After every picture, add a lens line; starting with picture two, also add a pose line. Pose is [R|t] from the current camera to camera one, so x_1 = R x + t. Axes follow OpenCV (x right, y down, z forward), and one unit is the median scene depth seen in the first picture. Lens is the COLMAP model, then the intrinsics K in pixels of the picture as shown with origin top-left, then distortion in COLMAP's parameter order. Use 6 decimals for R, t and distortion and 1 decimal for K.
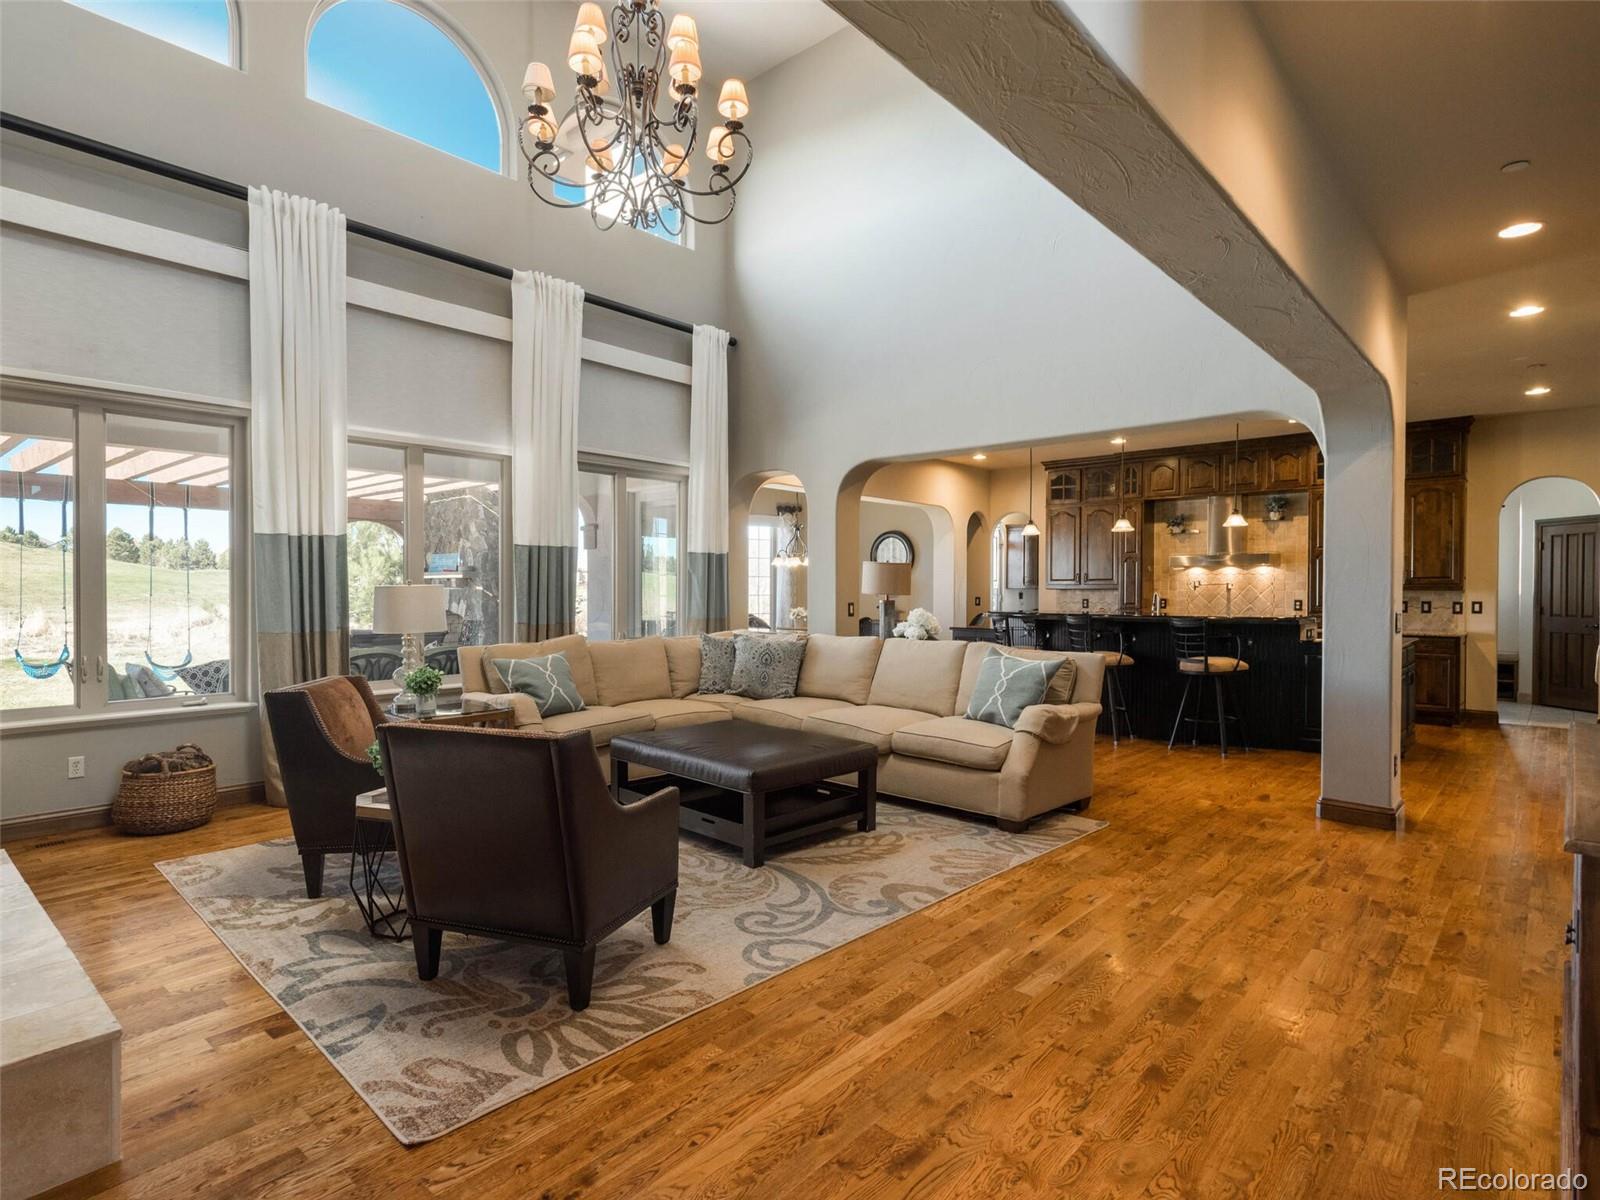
lens RADIAL K [[851.2, 0, 790.8], [0, 851.2, 598.8], [0, 0, 1]] dist [0.015987, -0.006376]
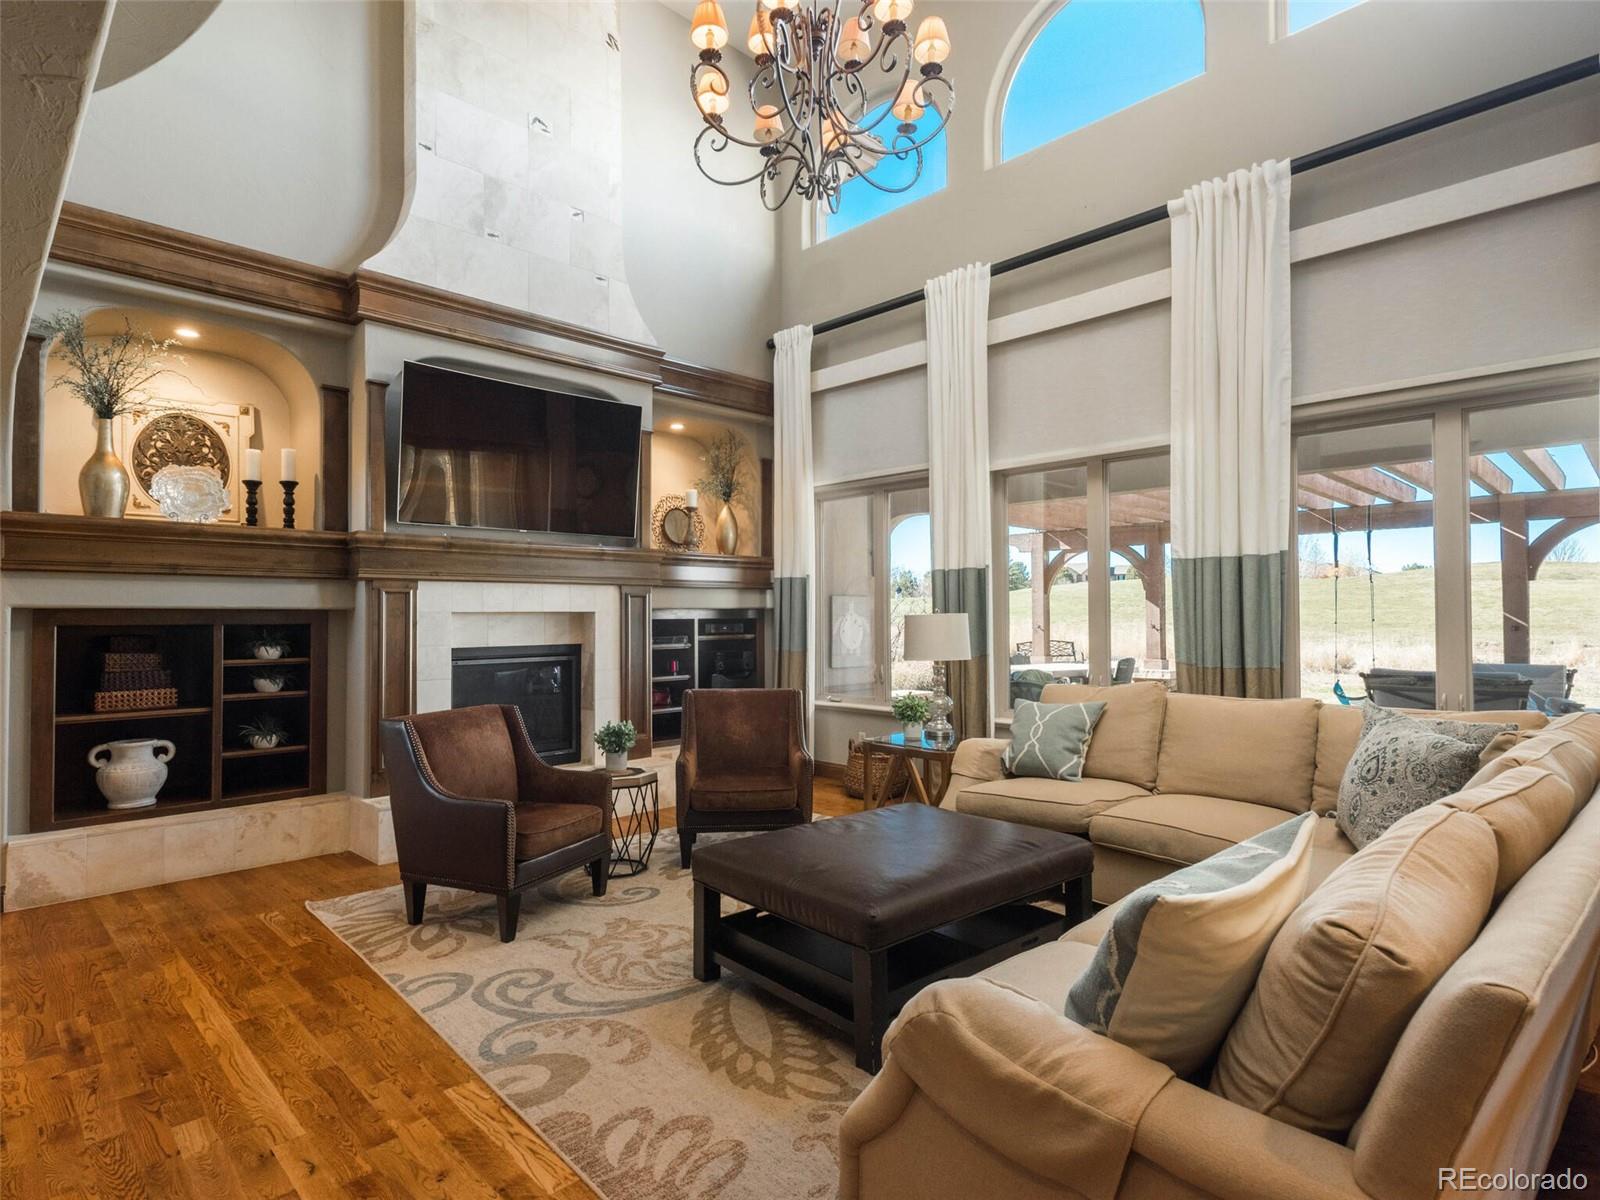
lens RADIAL K [[851.2, 0, 793.7], [0, 851.2, 598.0], [0, 0, 1]] dist [0.015987, -0.006376]
pose [[-0.061989, -0.017310, -0.997927, 0.745548], [-0.009011, 0.999819, -0.016783, -0.019792], [0.998036, 0.007952, -0.062133, 1.142862]]
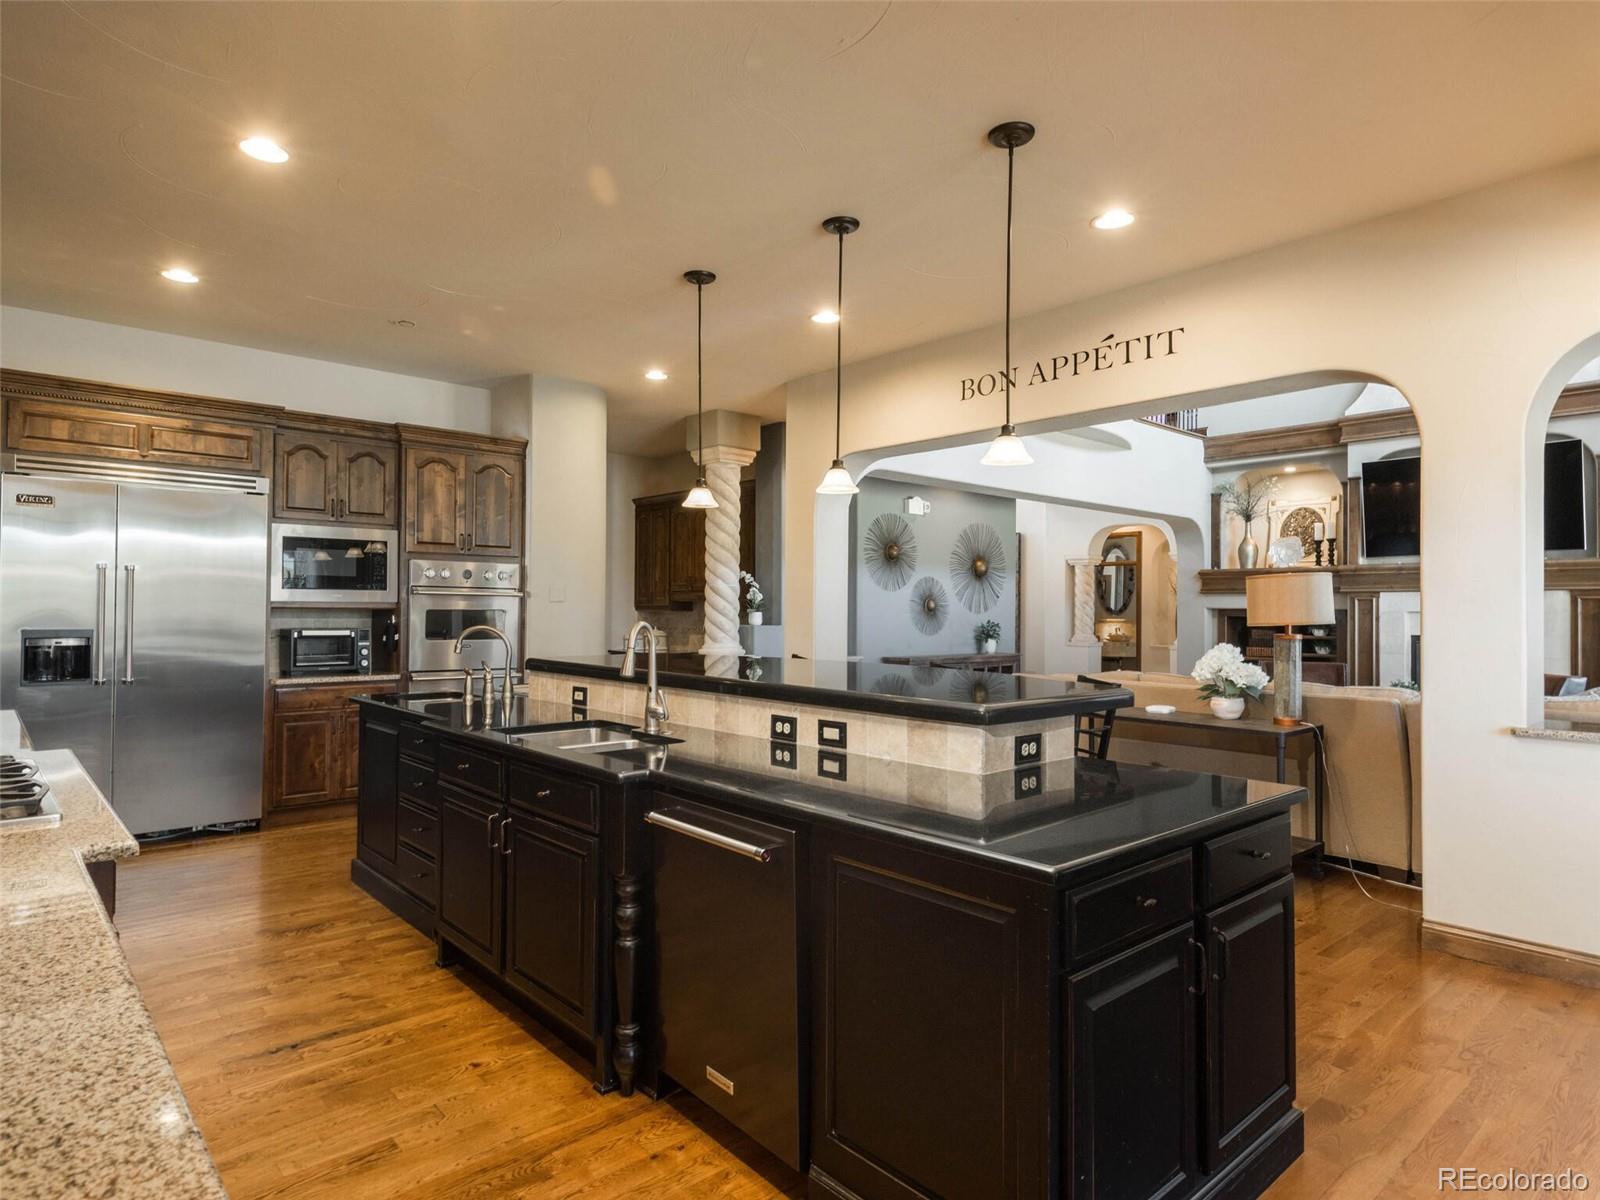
lens RADIAL K [[959.7, 0, 791.4], [0, 959.7, 611.1], [0, 0, 1]] dist [0.018294, 0.001944]
pose [[-0.995185, -0.004163, 0.097925, 0.713617], [-0.002962, 0.999919, 0.012401, -0.041103], [-0.097968, 0.012051, -0.995117, 3.065782]]
